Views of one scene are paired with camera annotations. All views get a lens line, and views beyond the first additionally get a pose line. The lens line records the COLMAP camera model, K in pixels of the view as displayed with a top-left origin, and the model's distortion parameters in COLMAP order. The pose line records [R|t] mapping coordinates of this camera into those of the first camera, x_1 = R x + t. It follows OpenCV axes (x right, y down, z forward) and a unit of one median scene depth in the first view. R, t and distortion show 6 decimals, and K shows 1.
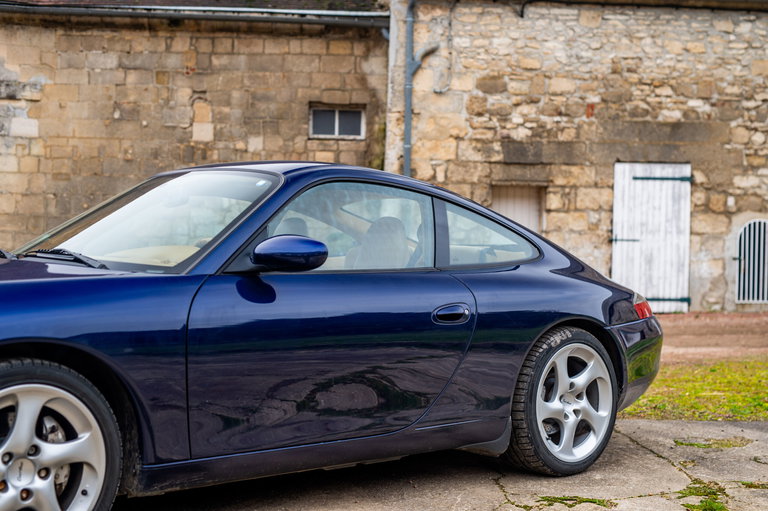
lens RADIAL K [[1069.7, 0, 384.0], [0, 1069.7, 255.5], [0, 0, 1]] dist [-0.007092, 0.081993]
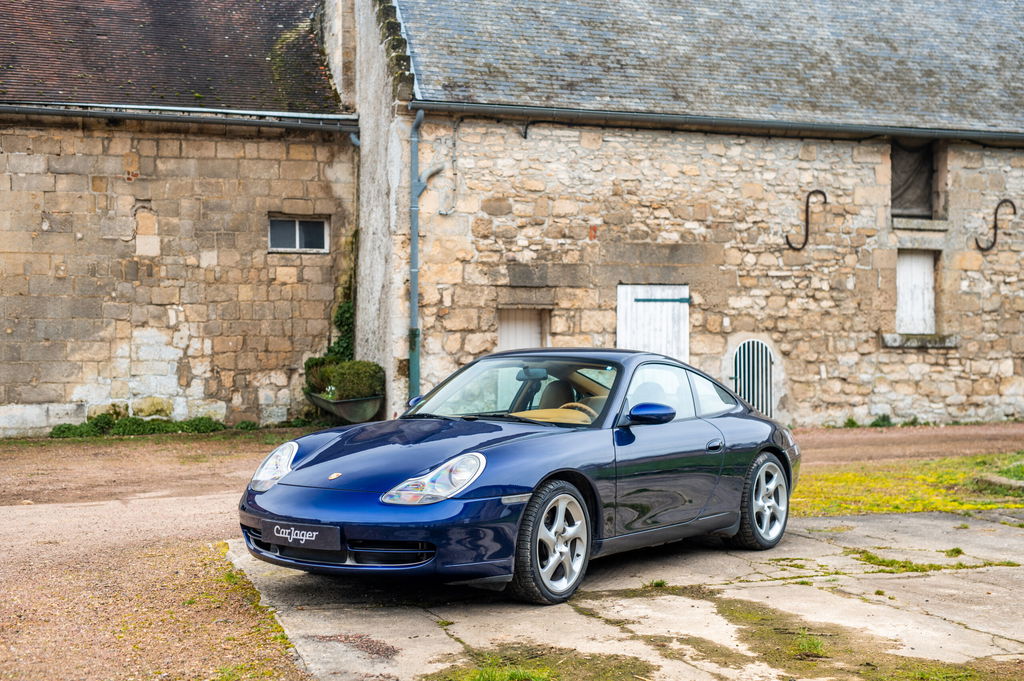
lens RADIAL K [[1426.3, 0, 512.0], [0, 1426.3, 340.5], [0, 0, 1]] dist [-0.007092, 0.081993]
pose [[0.971126, -0.017476, 0.237925, -0.196007], [0.020476, 0.999739, -0.010140, -0.023373], [-0.237686, 0.014719, 0.971231, -0.265714]]
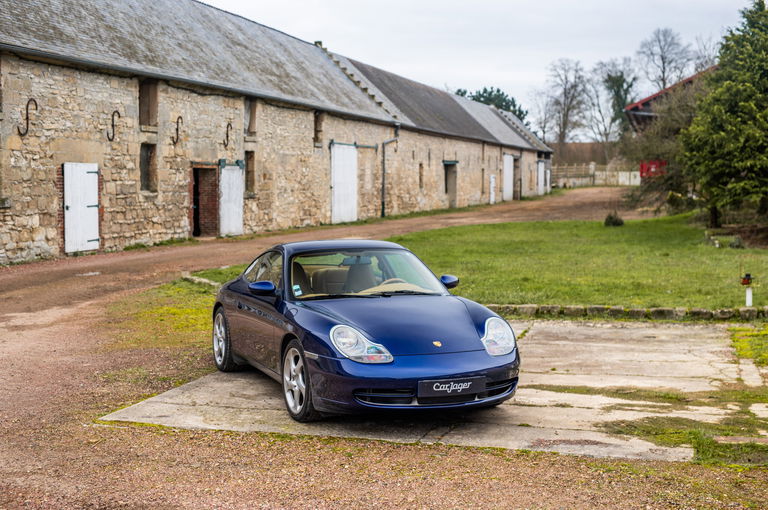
lens RADIAL K [[1069.7, 0, 384.0], [0, 1069.7, 255.0], [0, 0, 1]] dist [-0.007092, 0.081993]
pose [[0.327376, -0.084524, 0.941106, -0.623823], [0.017897, 0.996367, 0.083262, -0.069145], [-0.944725, -0.010415, 0.327700, 0.065387]]
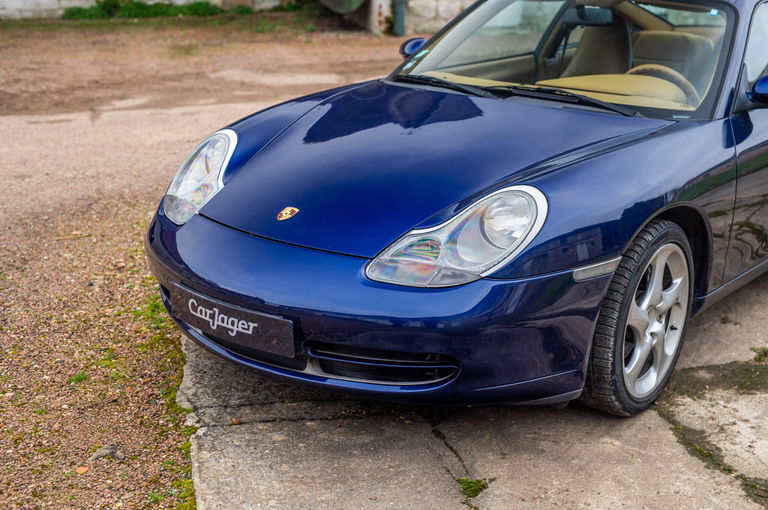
lens RADIAL K [[1069.7, 0, 384.0], [0, 1069.7, 255.0], [0, 0, 1]] dist [-0.007092, 0.081993]
pose [[0.986527, -0.057964, 0.152985, -0.155600], [0.011360, 0.957143, 0.289393, -0.037815], [-0.163203, -0.283756, 0.944906, 0.001192]]
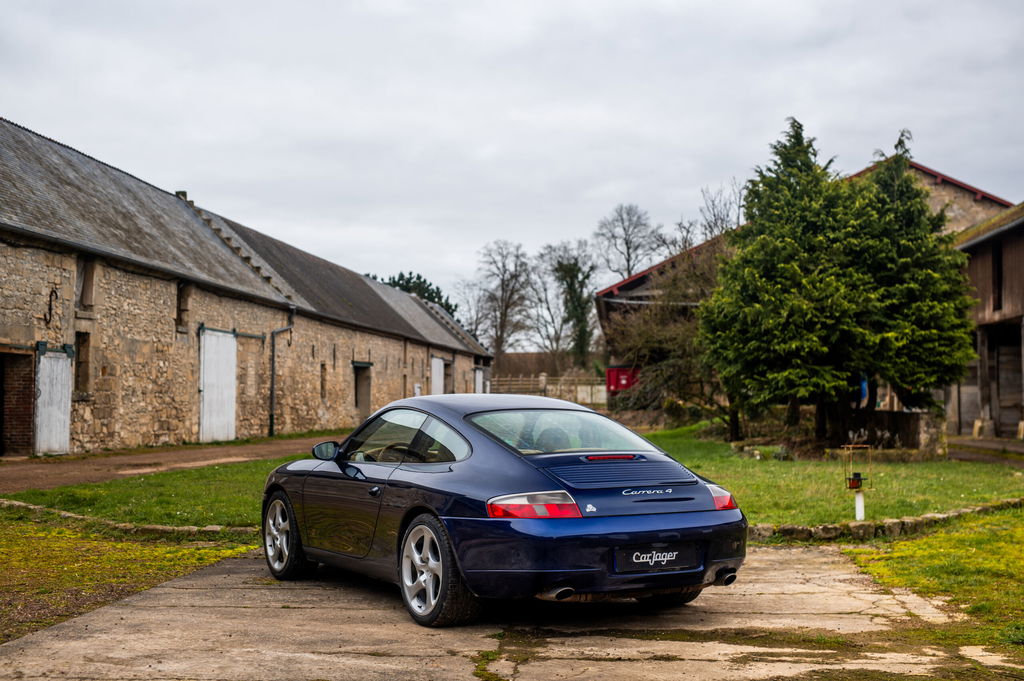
lens RADIAL K [[1426.3, 0, 512.0], [0, 1426.3, 340.5], [0, 0, 1]] dist [-0.007092, 0.081993]
pose [[0.155784, 0.025557, 0.987460, -0.520331], [0.012666, 0.999531, -0.027867, -0.028679], [-0.987710, 0.016848, 0.155387, 0.137917]]
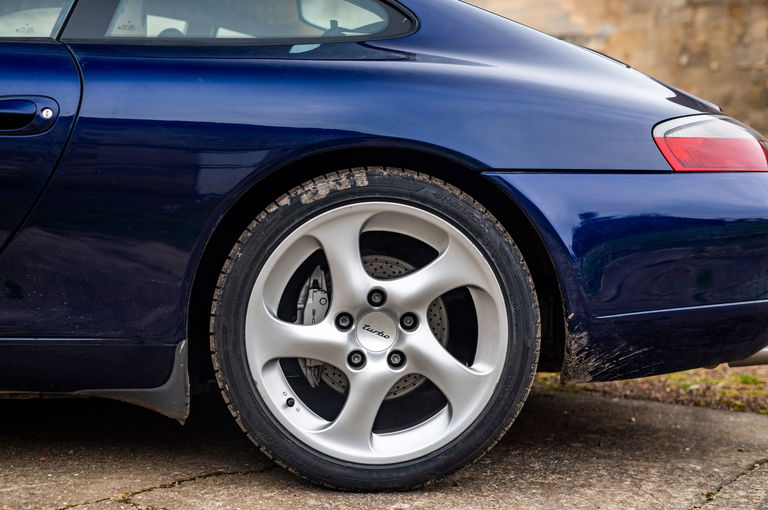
lens RADIAL K [[1069.7, 0, 384.0], [0, 1069.7, 255.0], [0, 0, 1]] dist [-0.007092, 0.081993]
pose [[0.781154, 0.021612, -0.623964, 0.136768], [-0.018435, 0.999763, 0.011549, 0.029489], [0.624066, 0.002481, 0.781368, 0.193144]]
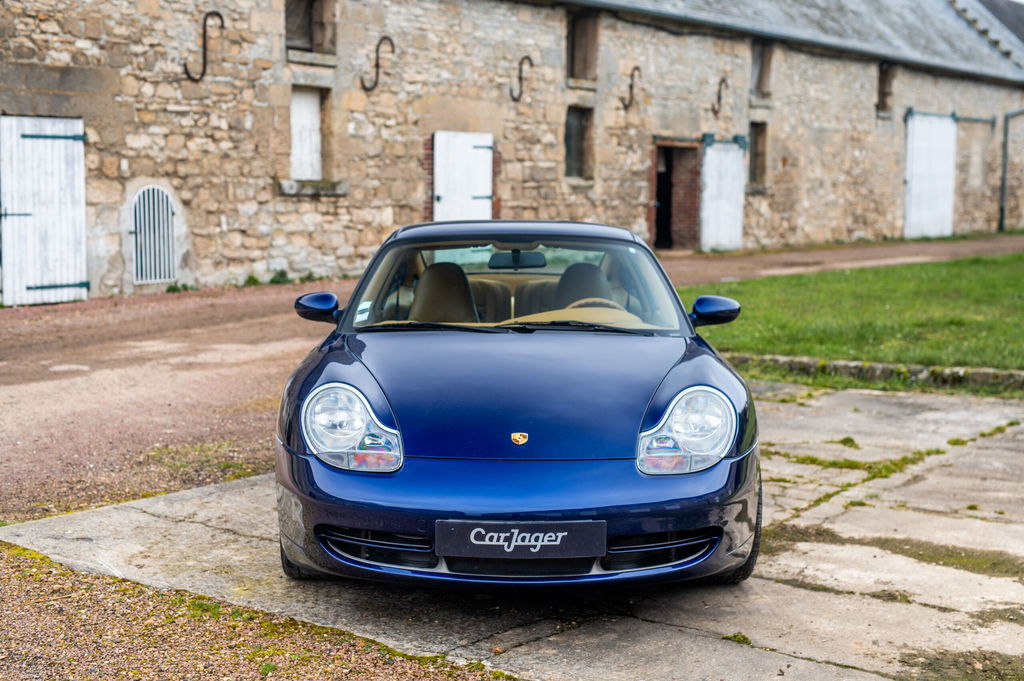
lens RADIAL K [[1474.3, 0, 512.0], [0, 1474.3, 340.5], [0, 0, 1]] dist [-0.000168, 0.053940]
pose [[0.644364, -0.095011, 0.758794, -0.376582], [0.013635, 0.993522, 0.112823, -0.040003], [-0.764597, -0.062353, 0.641485, 0.010383]]
